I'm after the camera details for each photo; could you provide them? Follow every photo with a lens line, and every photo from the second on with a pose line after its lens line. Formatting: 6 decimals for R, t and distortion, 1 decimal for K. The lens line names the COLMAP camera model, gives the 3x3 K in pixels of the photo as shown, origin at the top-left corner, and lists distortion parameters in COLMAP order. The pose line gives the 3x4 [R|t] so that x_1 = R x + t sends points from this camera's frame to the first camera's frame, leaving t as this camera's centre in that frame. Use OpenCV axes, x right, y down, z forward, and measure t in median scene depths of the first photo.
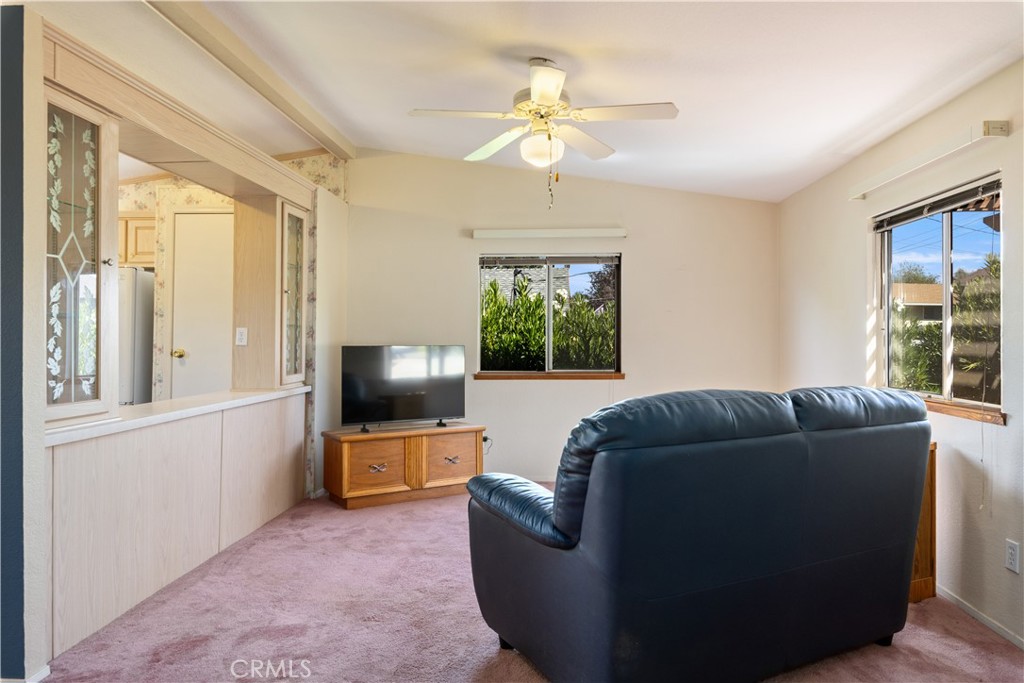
lens RADIAL K [[667.6, 0, 509.4], [0, 667.6, 334.4], [0, 0, 1]] dist [0.008083, 0.000258]
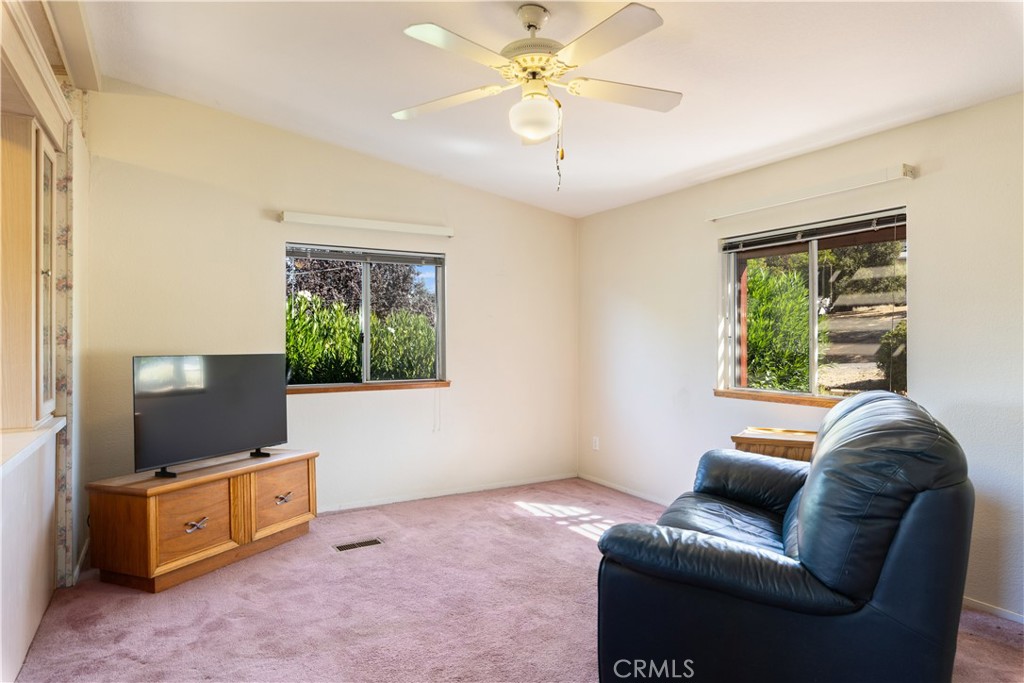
lens RADIAL K [[613.9, 0, 508.8], [0, 613.9, 346.1], [0, 0, 1]] dist [0.007279, 0.001001]
pose [[0.838339, -0.003250, 0.545140, -0.280287], [-0.002671, 0.999946, 0.010070, -0.000884], [-0.545143, -0.009898, 0.838284, 0.265685]]
